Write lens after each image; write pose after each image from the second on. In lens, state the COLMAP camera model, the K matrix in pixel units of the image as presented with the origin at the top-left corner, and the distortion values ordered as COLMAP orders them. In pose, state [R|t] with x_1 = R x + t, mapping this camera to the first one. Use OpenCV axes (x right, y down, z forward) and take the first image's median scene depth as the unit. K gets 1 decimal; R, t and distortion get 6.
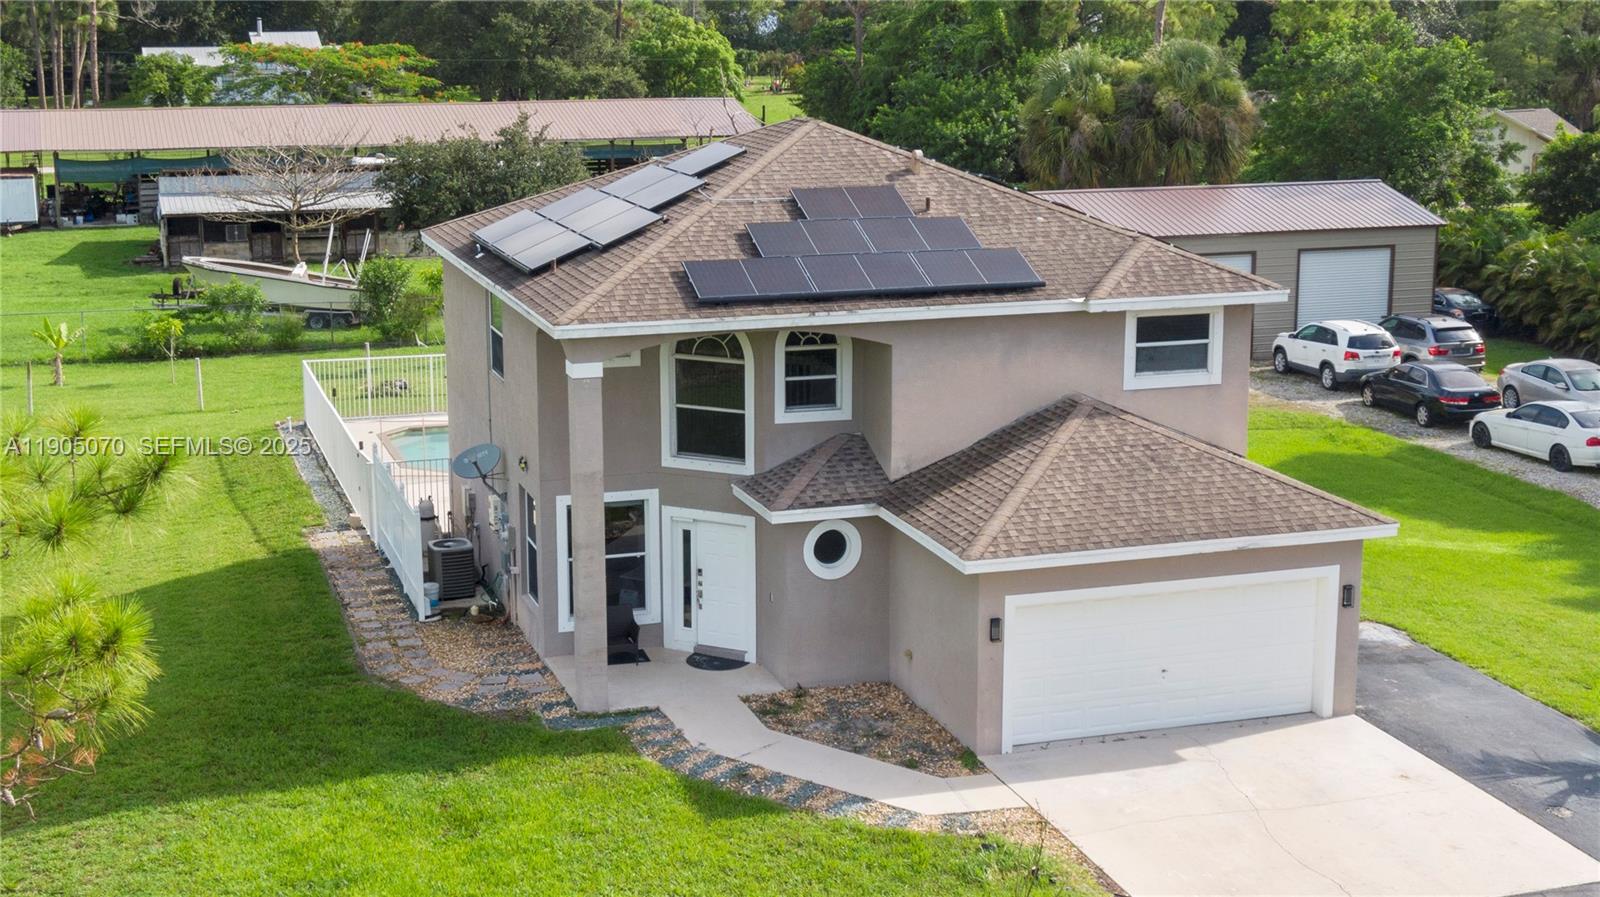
lens RADIAL K [[2263.6, 0, 800.0], [0, 2263.6, 448.5], [0, 0, 1]] dist [0.007923, 0.036811]
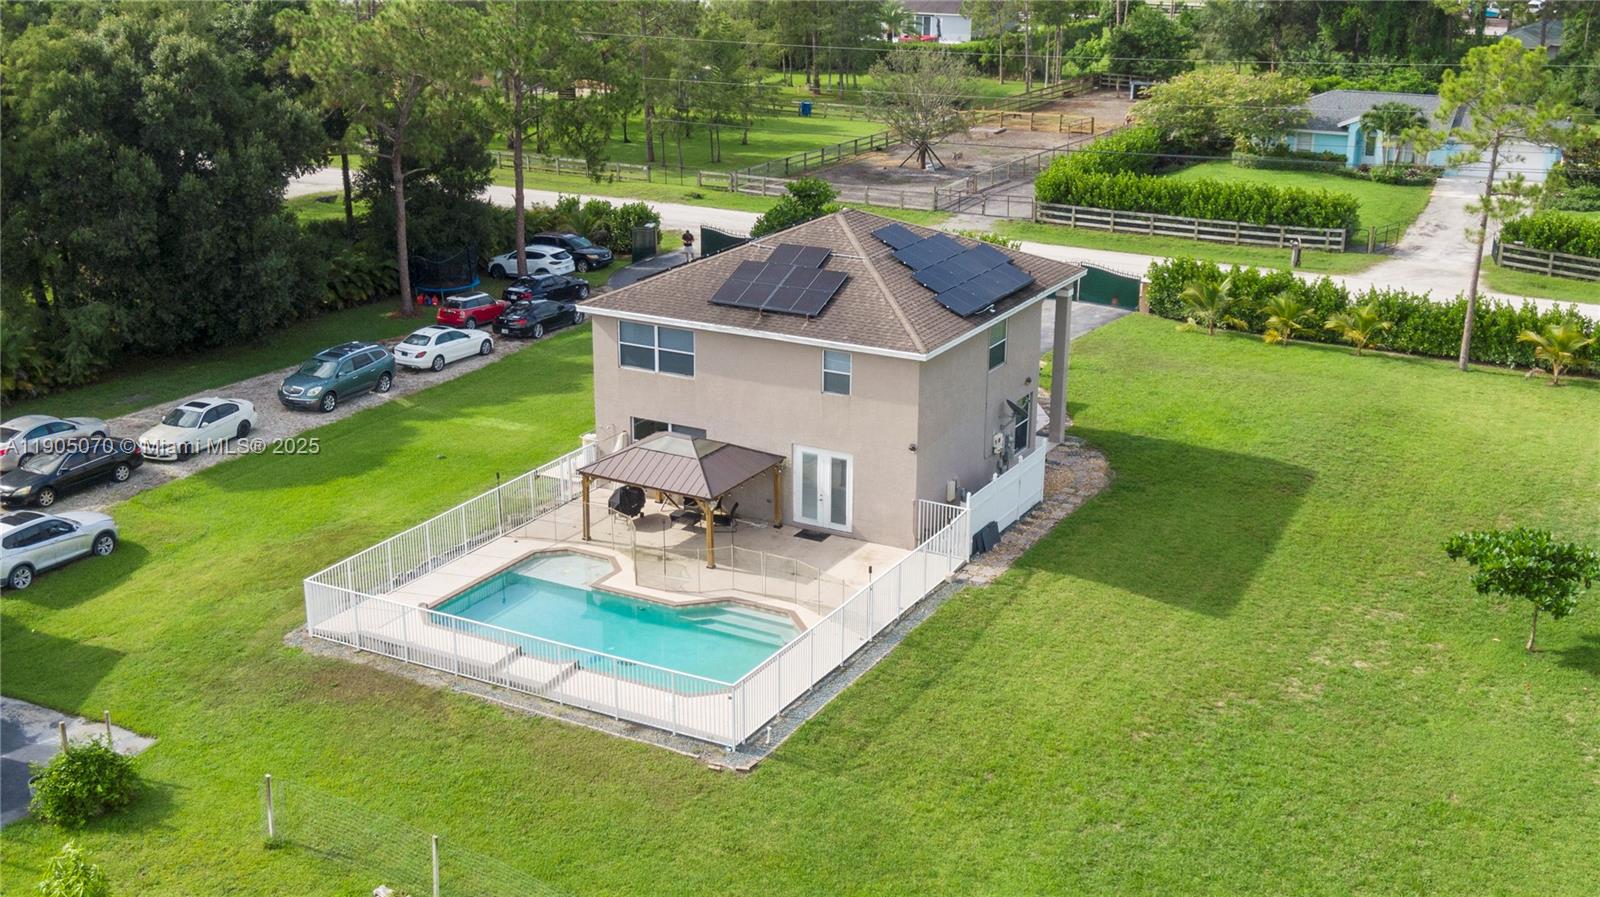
lens RADIAL K [[1787.4, 0, 800.0], [0, 1787.4, 448.5], [0, 0, 1]] dist [-0.010778, -0.034432]
pose [[-0.680705, -0.228936, 0.695865, -1.126043], [0.152328, 0.884914, 0.440141, -0.682164], [-0.716545, 0.405606, -0.567492, 2.136185]]
